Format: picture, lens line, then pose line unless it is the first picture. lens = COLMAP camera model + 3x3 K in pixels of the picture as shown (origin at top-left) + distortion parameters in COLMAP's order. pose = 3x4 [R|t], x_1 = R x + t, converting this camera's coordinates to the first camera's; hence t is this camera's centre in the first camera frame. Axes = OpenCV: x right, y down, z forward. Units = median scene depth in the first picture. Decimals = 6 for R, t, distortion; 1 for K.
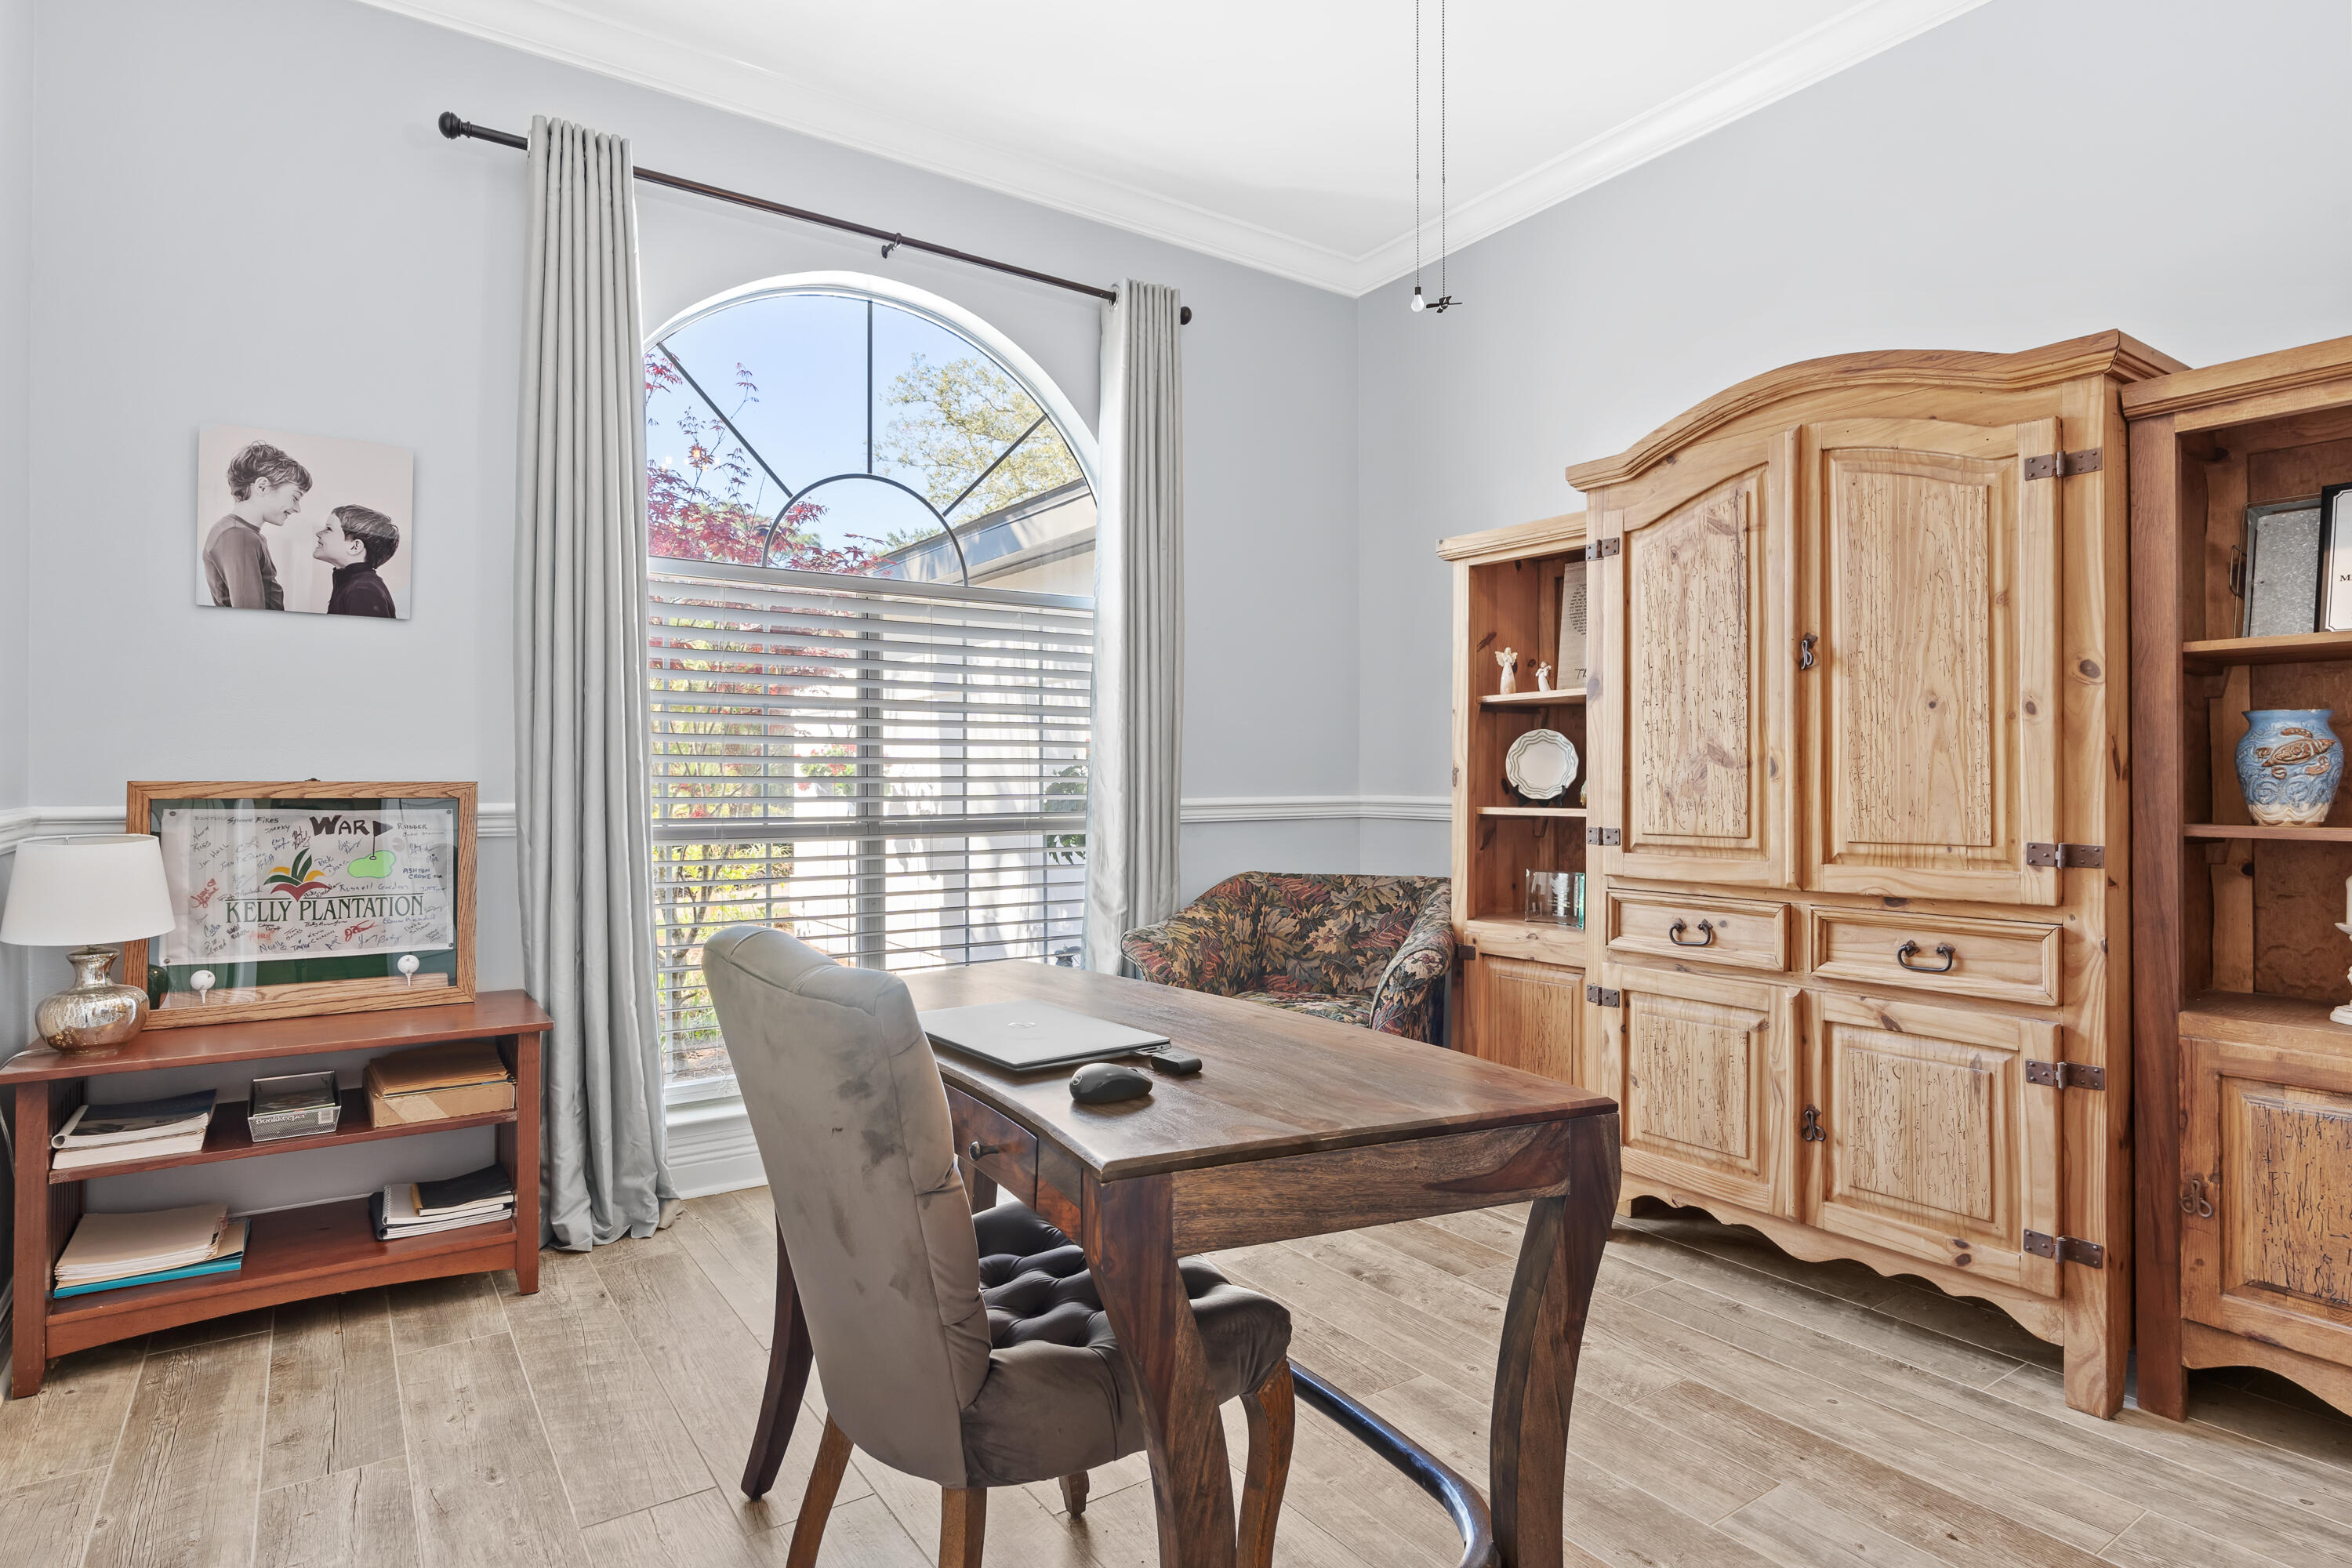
lens RADIAL K [[1273.5, 0, 1128.4], [0, 1273.5, 765.0], [0, 0, 1]] dist [-0.007914, 0.004626]
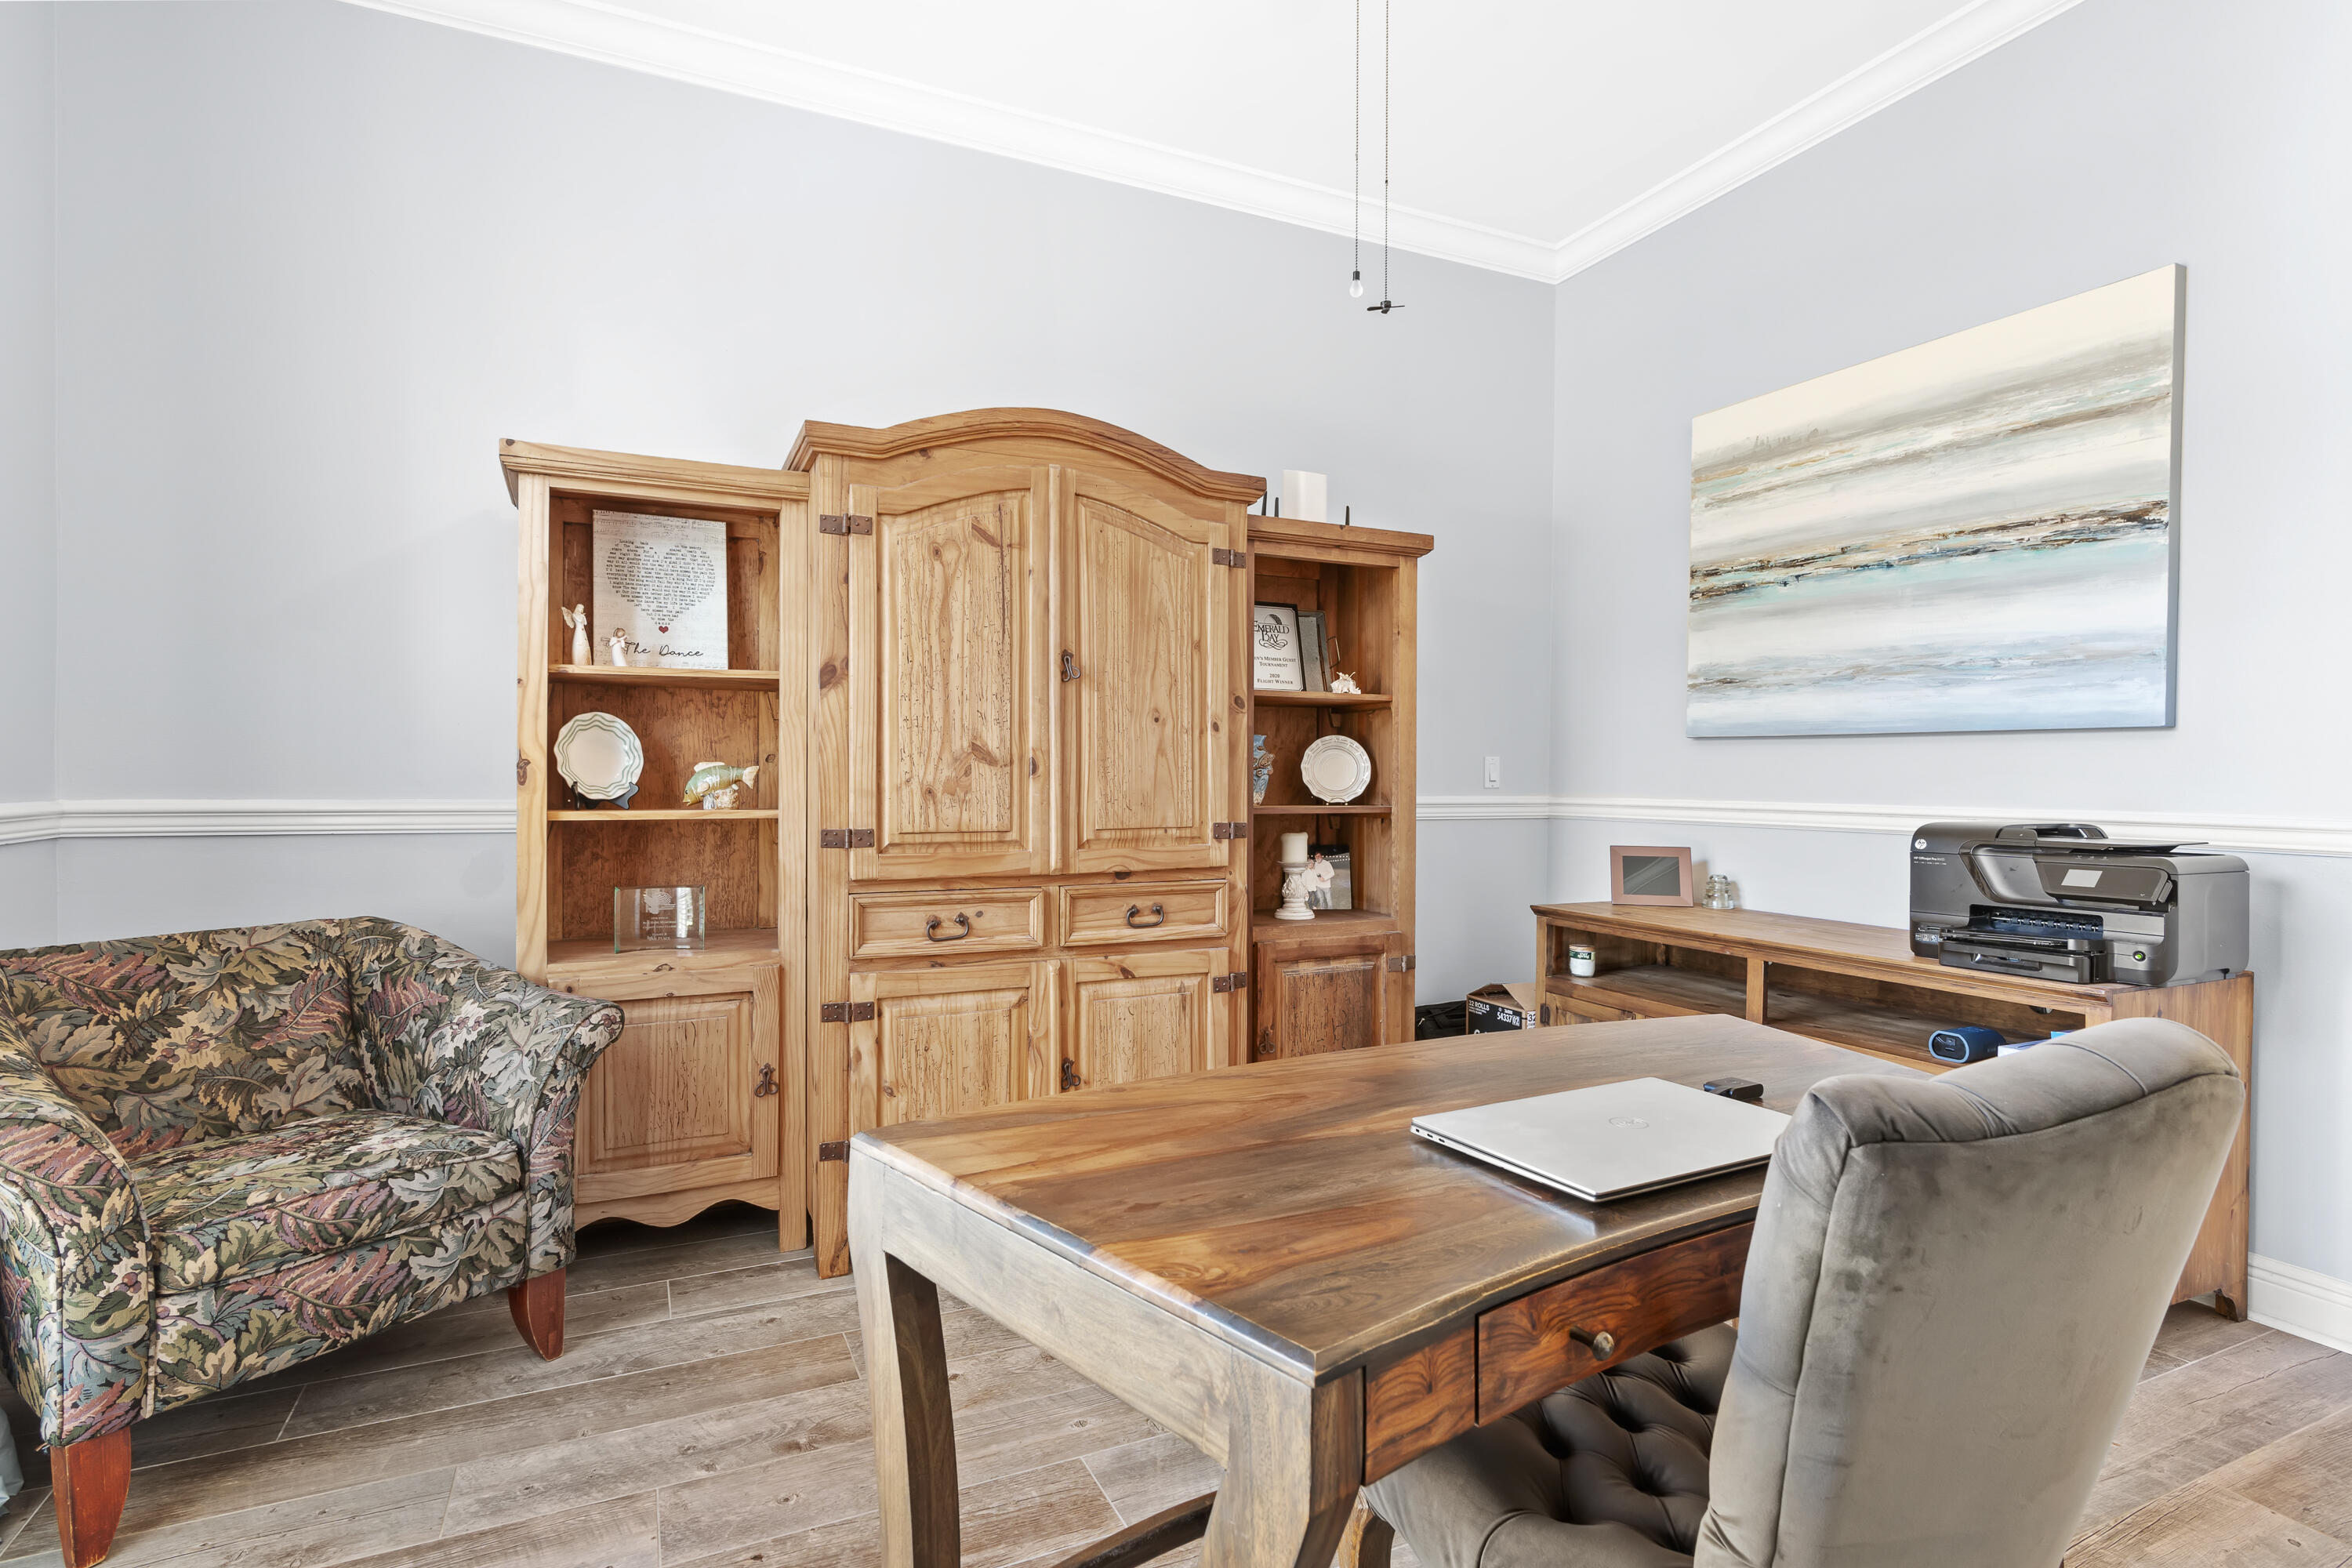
lens RADIAL K [[1152.1, 0, 1187.3], [0, 1152.1, 790.1], [0, 0, 1]] dist [-0.007502, 0.004082]
pose [[0.130436, -0.012927, 0.991372, -0.454442], [-0.016238, 0.999753, 0.015173, 0.004888], [-0.991324, -0.018077, 0.130194, 0.705271]]
